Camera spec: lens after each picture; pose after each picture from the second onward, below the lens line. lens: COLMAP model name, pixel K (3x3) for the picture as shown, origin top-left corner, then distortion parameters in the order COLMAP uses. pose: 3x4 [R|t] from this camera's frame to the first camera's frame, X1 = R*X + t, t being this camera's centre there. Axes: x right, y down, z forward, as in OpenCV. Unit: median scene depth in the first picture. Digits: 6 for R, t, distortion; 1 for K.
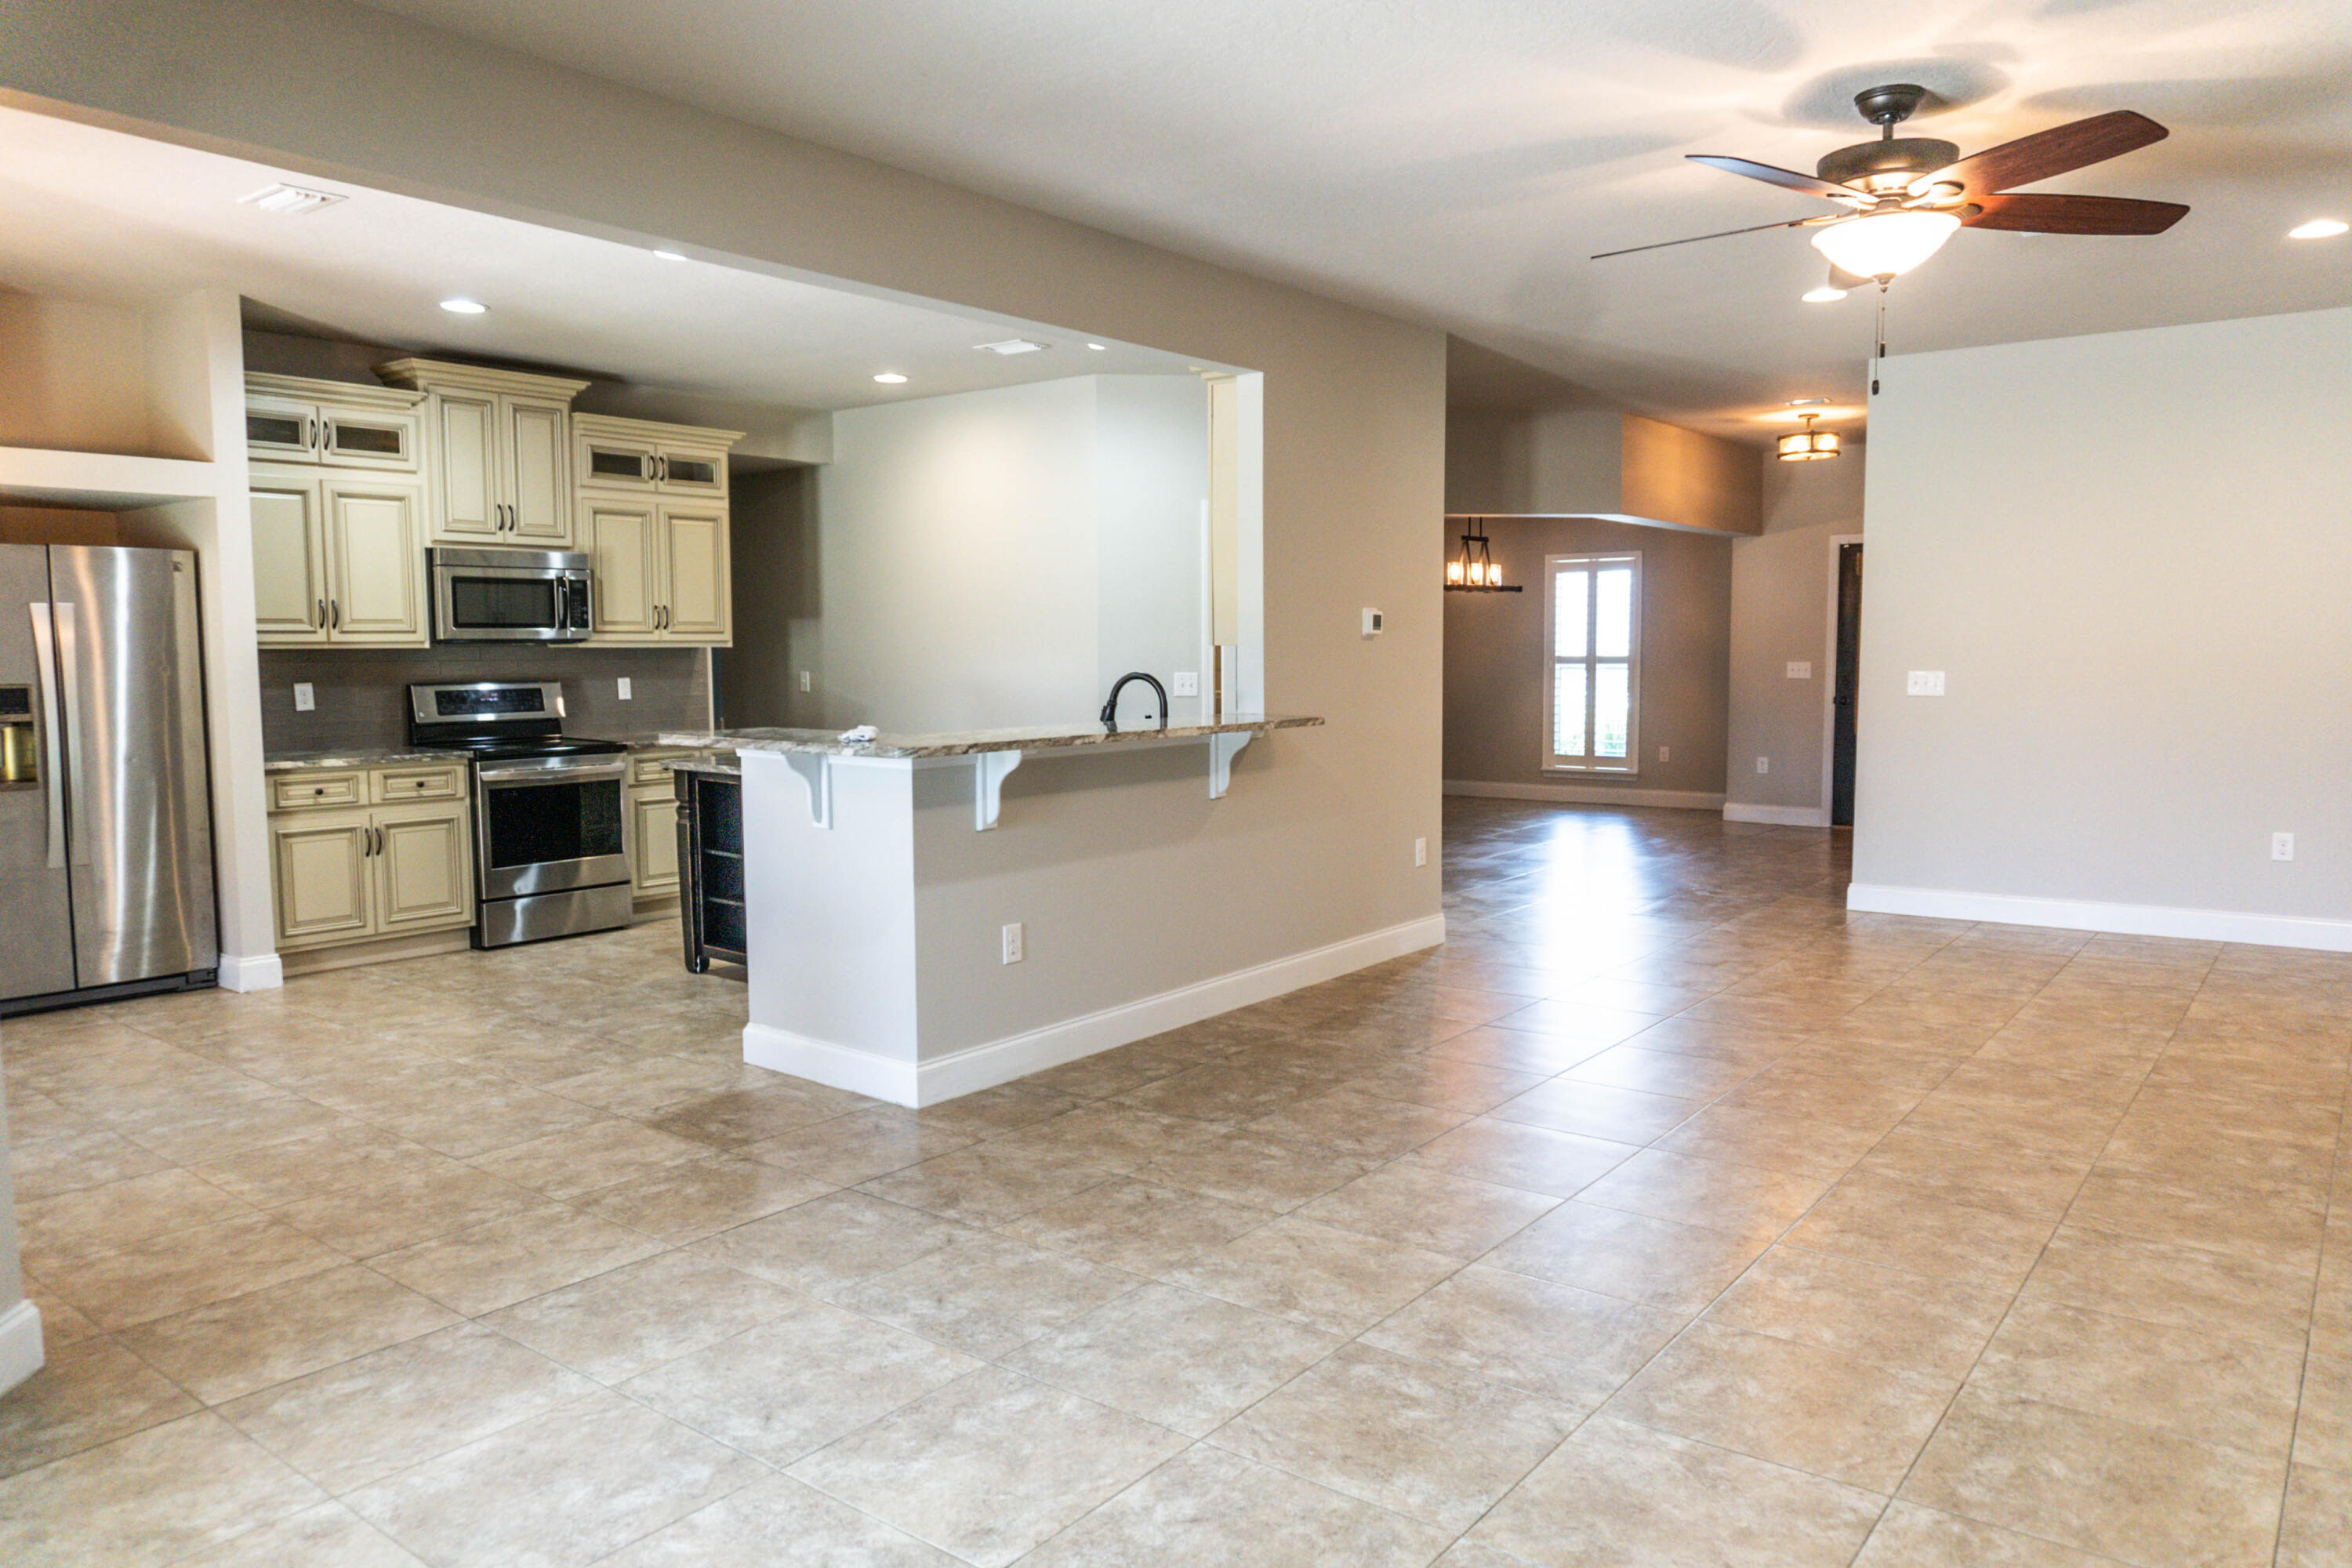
lens RADIAL K [[1609.7, 0, 1196.6], [0, 1609.7, 806.5], [0, 0, 1]] dist [-0.017276, -0.007857]
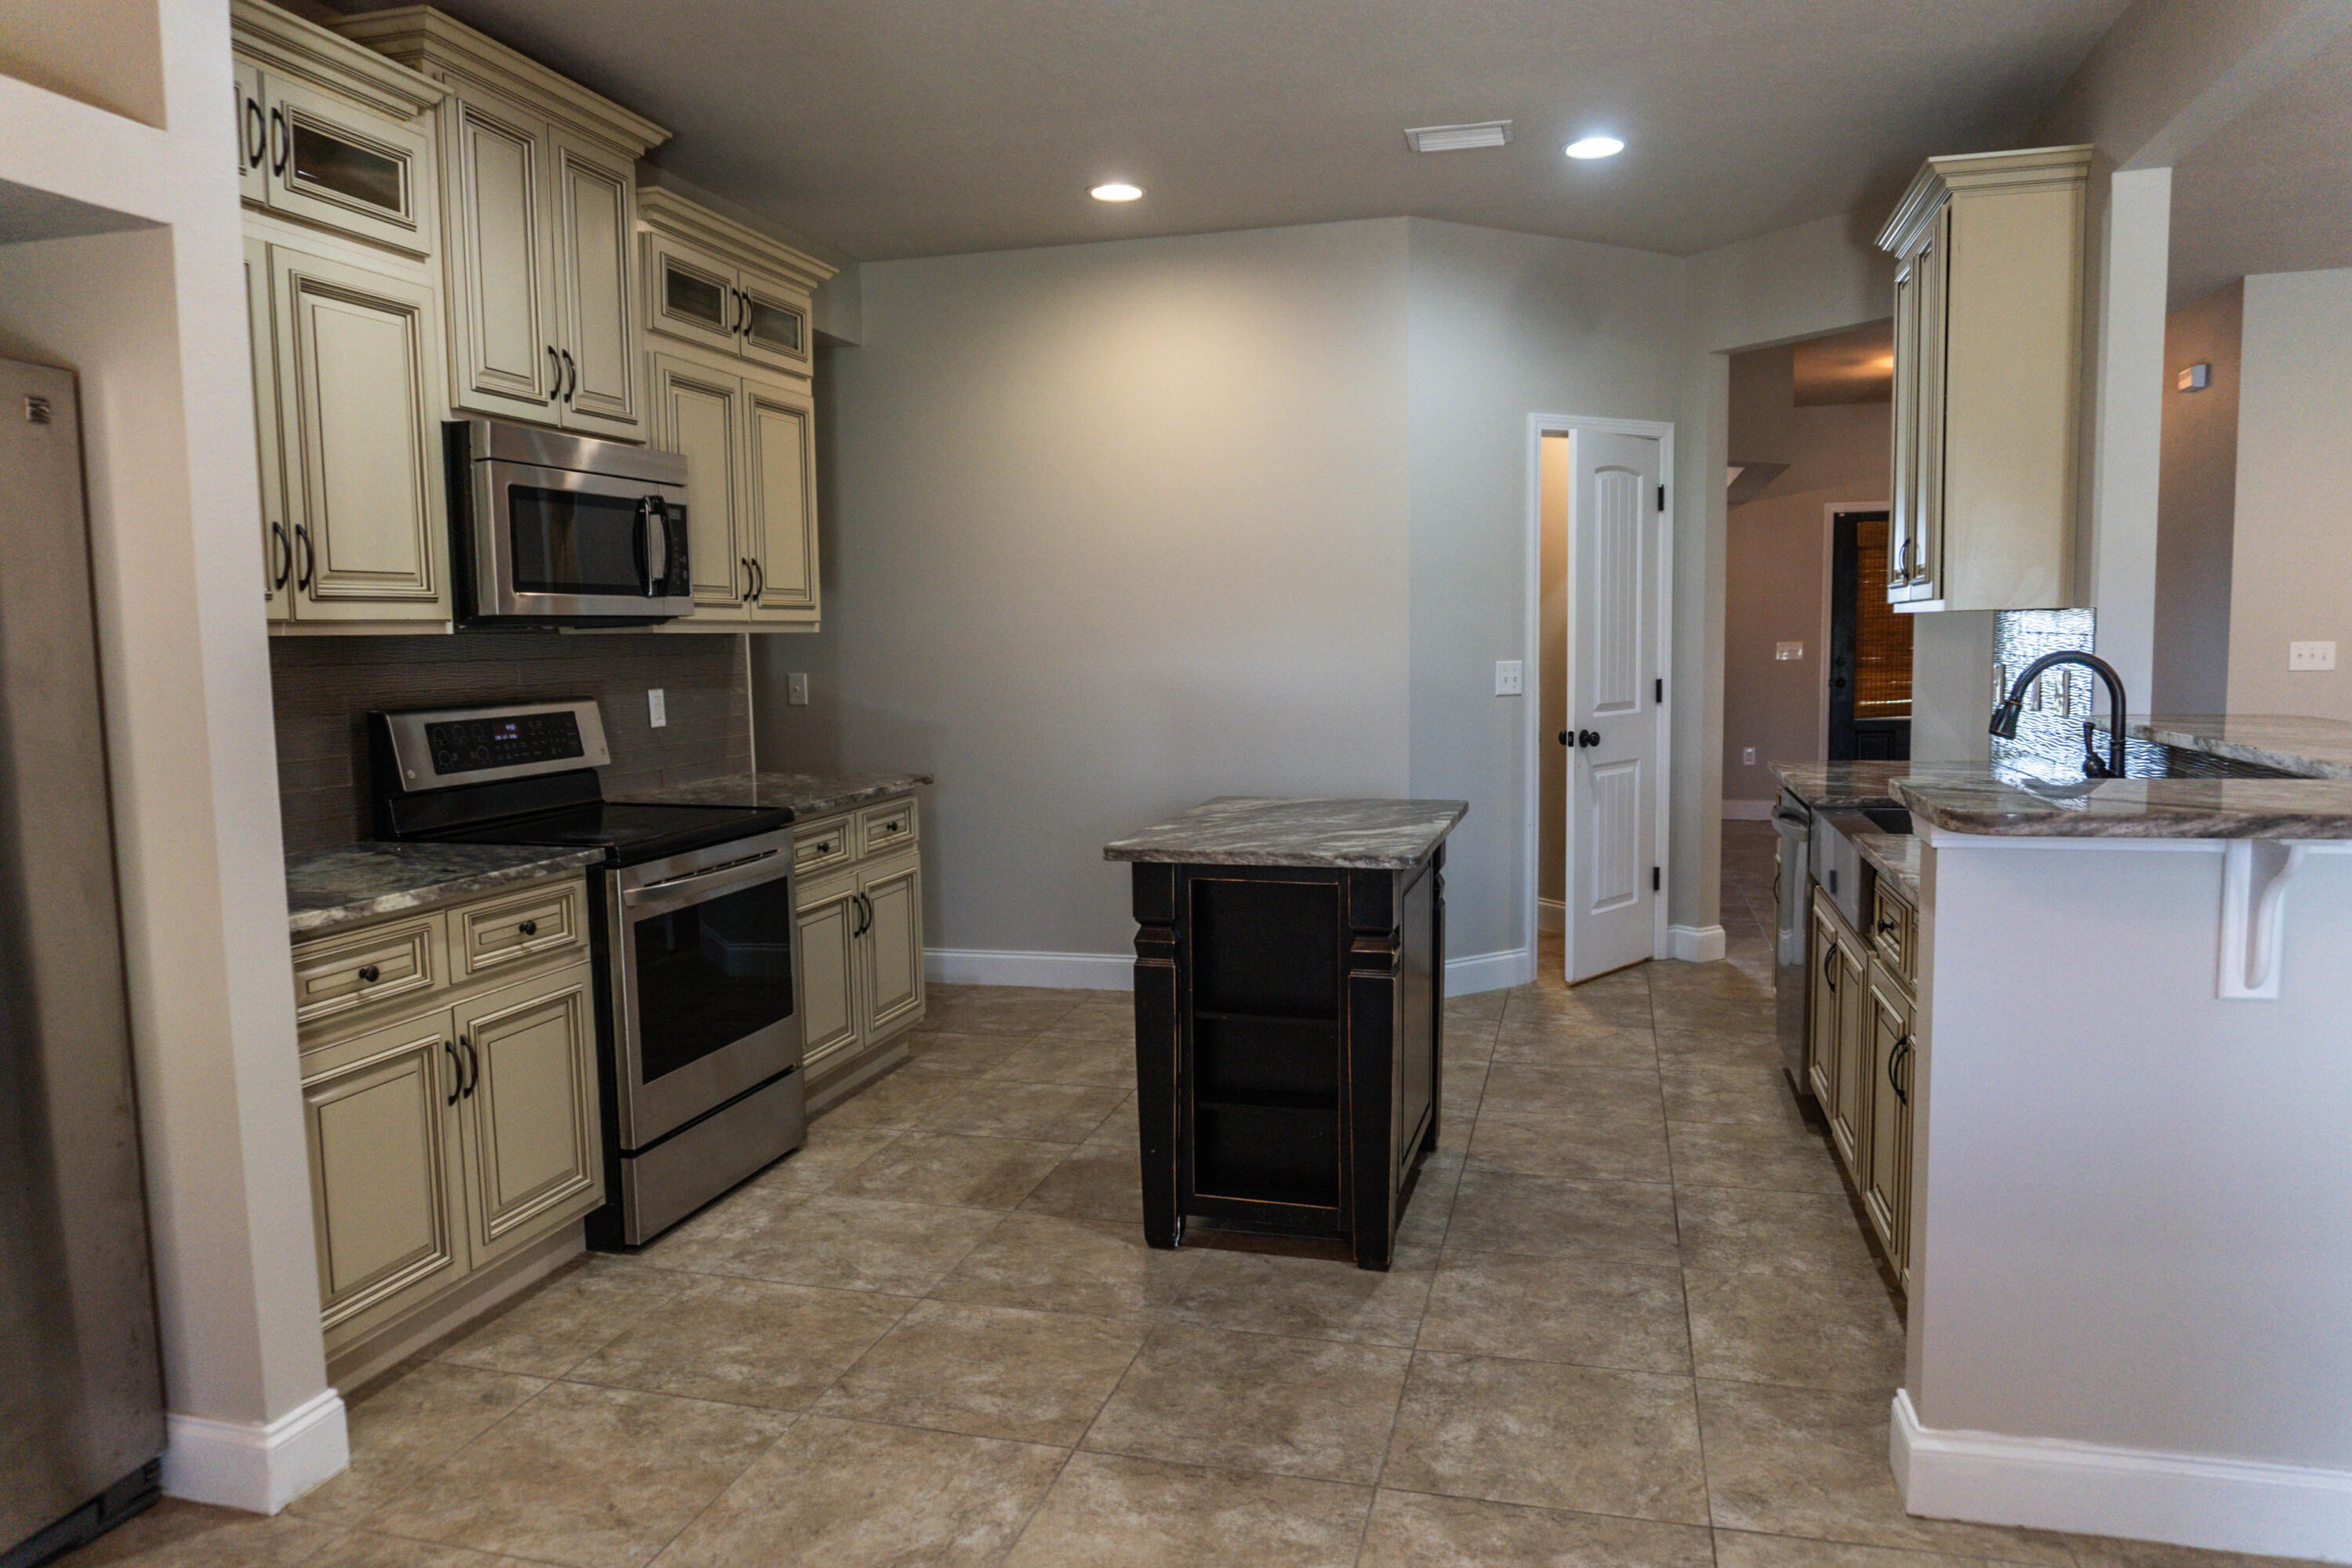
lens RADIAL K [[1609.7, 0, 1269.5], [0, 1609.7, 780.7], [0, 0, 1]] dist [-0.017276, -0.007857]
pose [[0.901641, -0.051005, 0.429467, -0.492124], [0.056437, 0.998406, 0.000088, -0.044569], [-0.428787, 0.024158, 0.903083, 0.496714]]
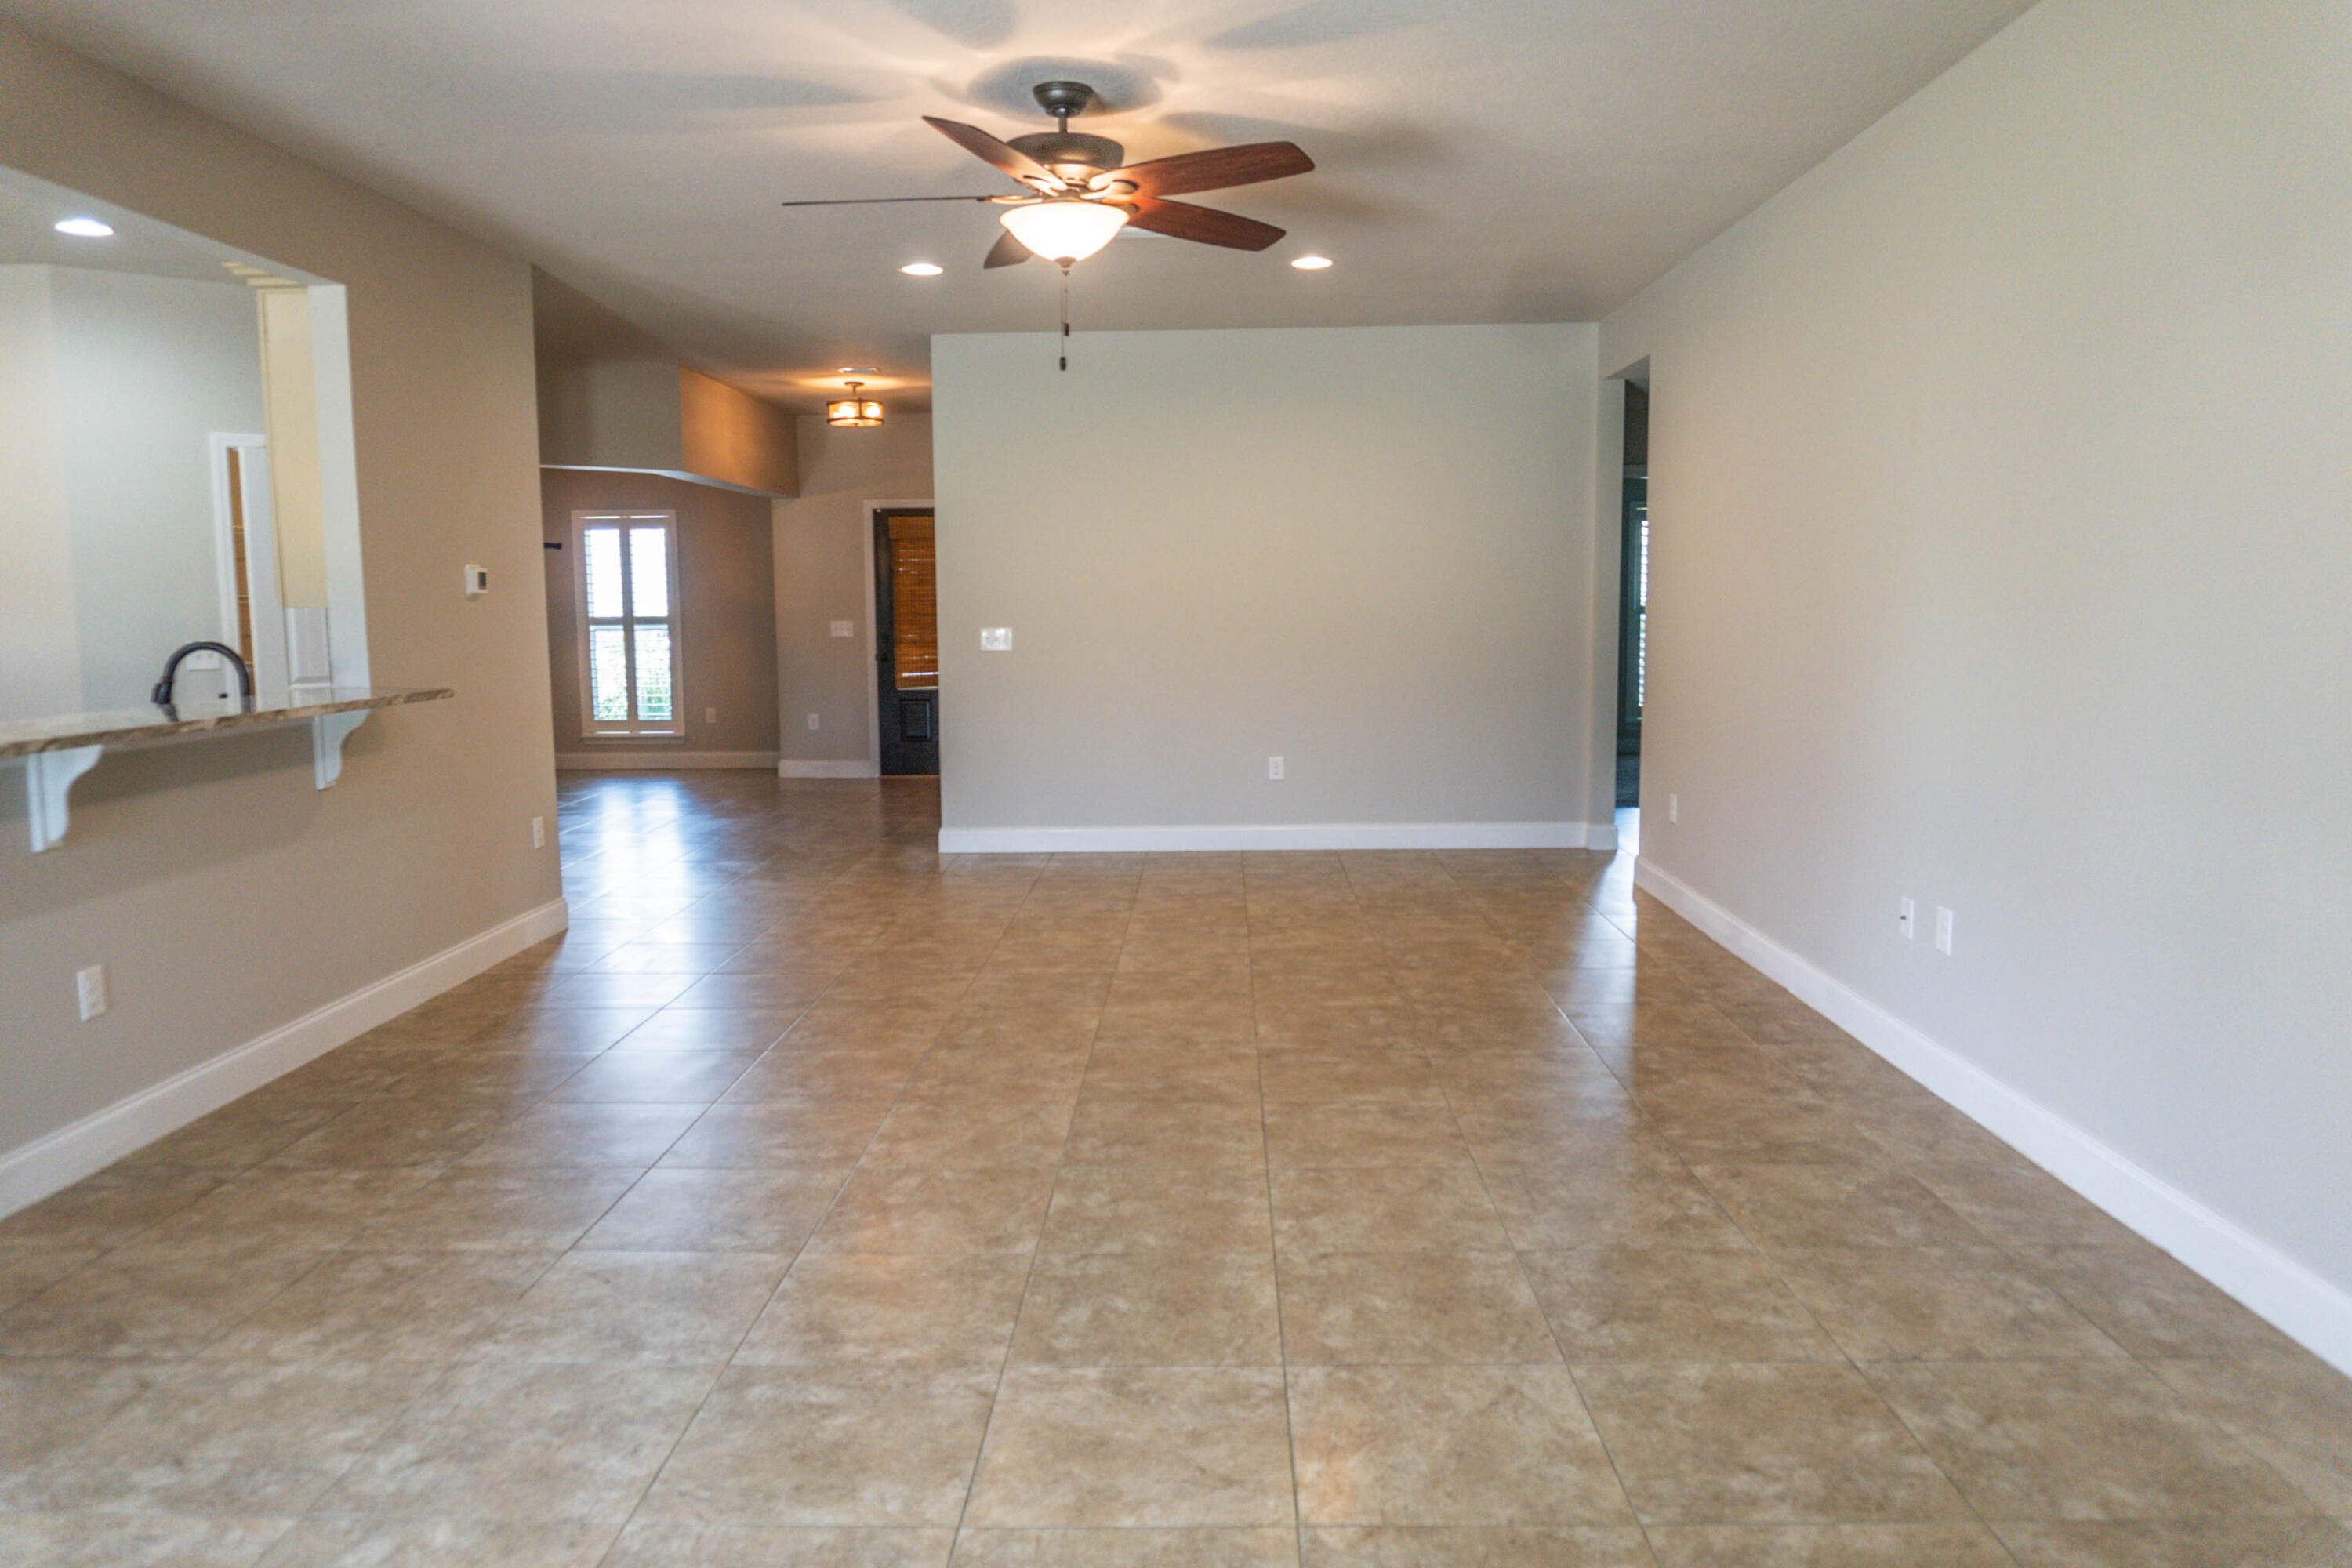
lens RADIAL K [[1609.7, 0, 1100.7], [0, 1609.7, 795.9], [0, 0, 1]] dist [-0.017276, -0.007857]
pose [[0.807307, -0.071442, 0.585792, -0.167141], [0.061255, 0.997428, 0.037226, -0.008608], [-0.586945, 0.005830, 0.809606, 0.090395]]
